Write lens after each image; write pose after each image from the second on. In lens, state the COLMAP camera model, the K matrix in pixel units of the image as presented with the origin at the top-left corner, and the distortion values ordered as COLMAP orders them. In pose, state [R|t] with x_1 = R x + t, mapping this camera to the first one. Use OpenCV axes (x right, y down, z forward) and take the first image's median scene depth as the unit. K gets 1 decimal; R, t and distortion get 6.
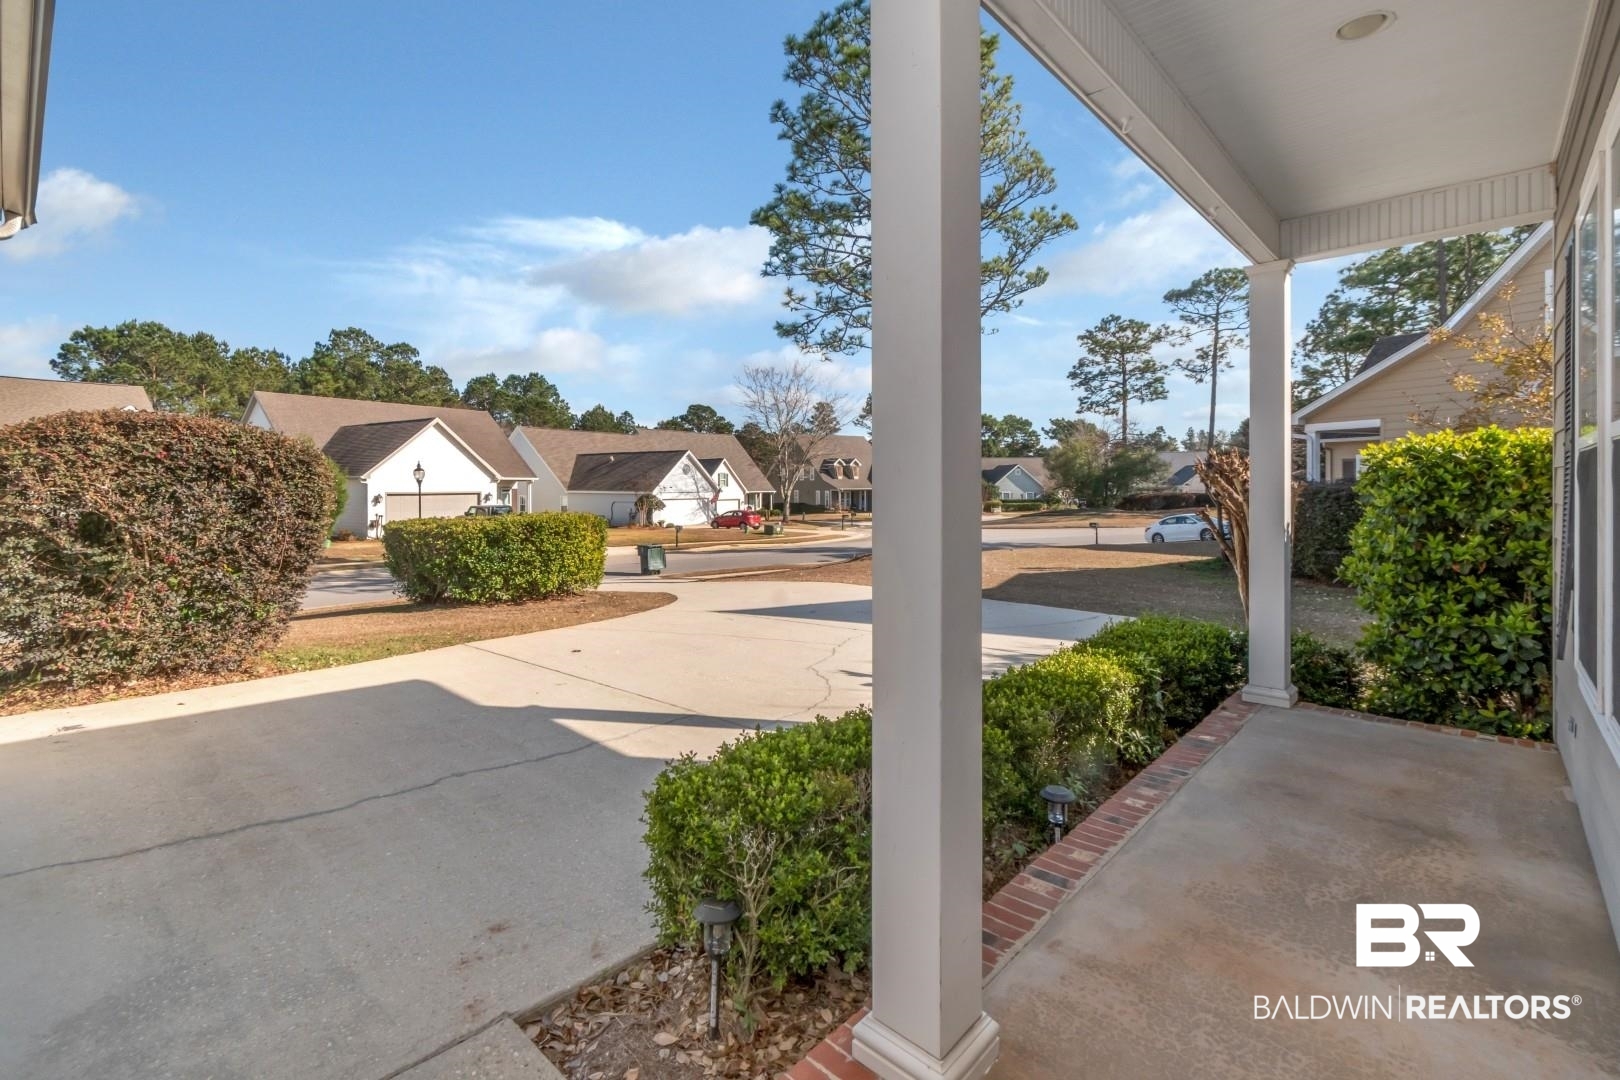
lens RADIAL K [[720.4, 0, 808.9], [0, 720.4, 487.7], [0, 0, 1]] dist [0.005240, -0.000397]
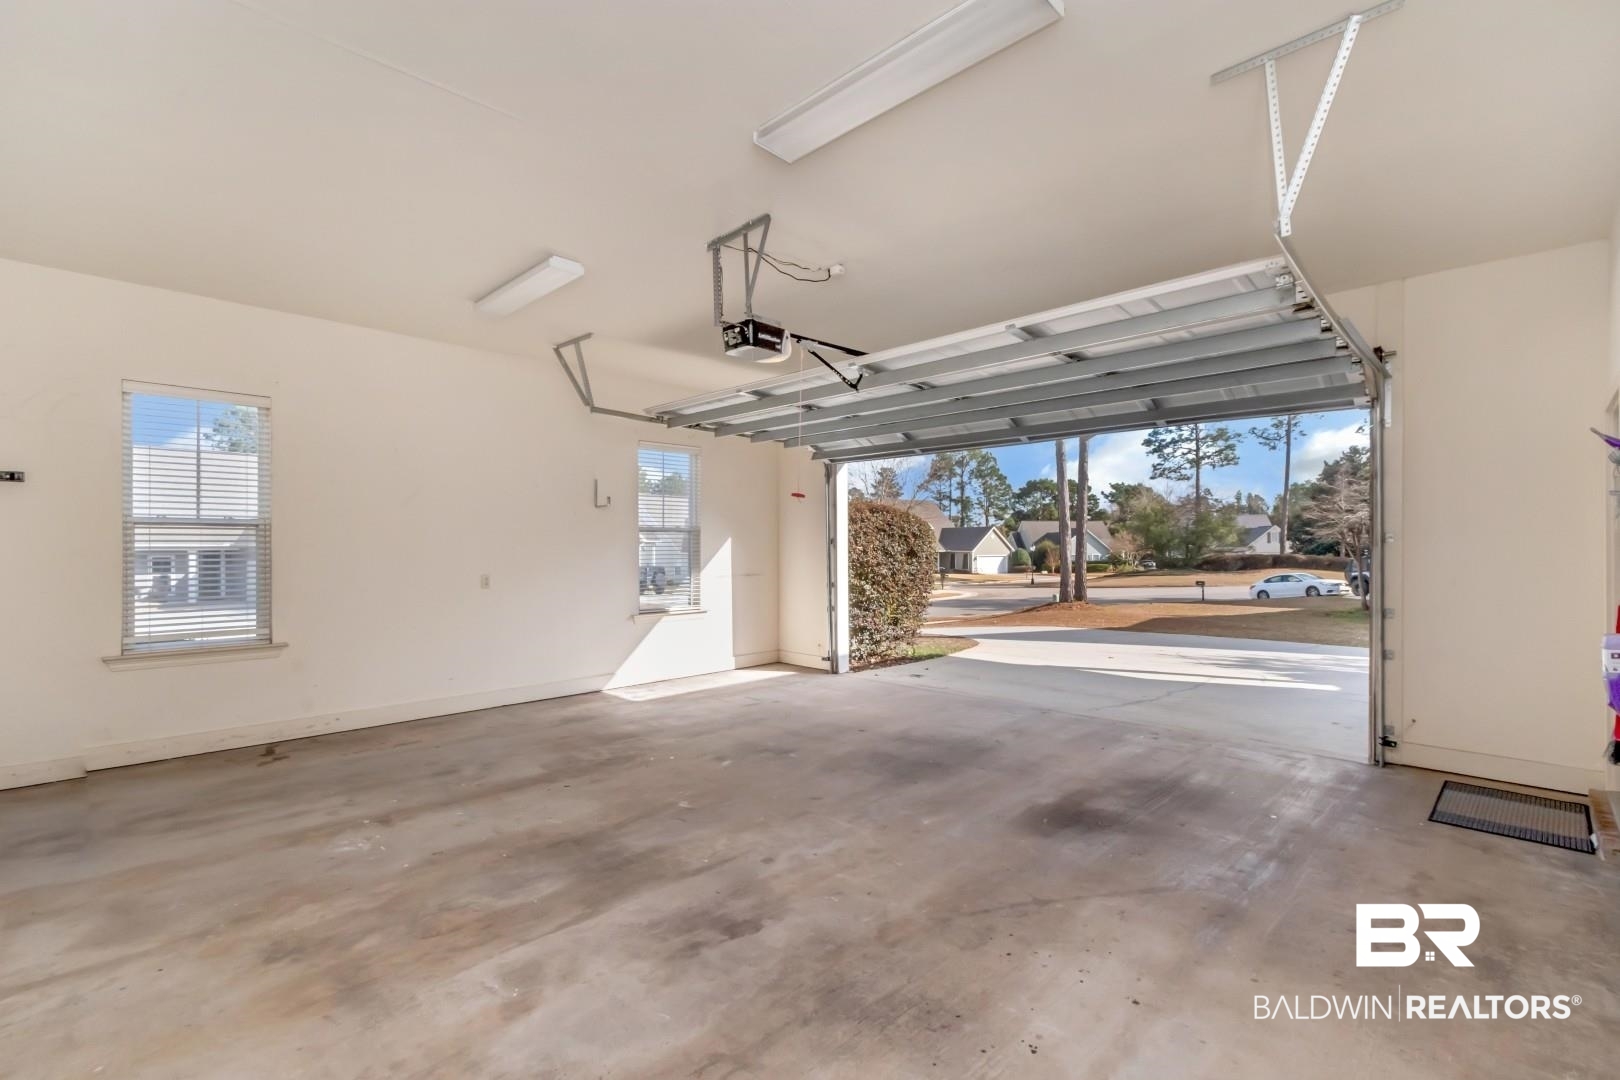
lens RADIAL K [[720.4, 0, 805.1], [0, 720.4, 554.3], [0, 0, 1]] dist [0.005240, -0.000397]
pose [[0.999263, 0.001455, -0.038351, -0.093662], [-0.001236, 0.999983, 0.005753, 0.001097], [0.038358, -0.005702, 0.999248, -0.073245]]
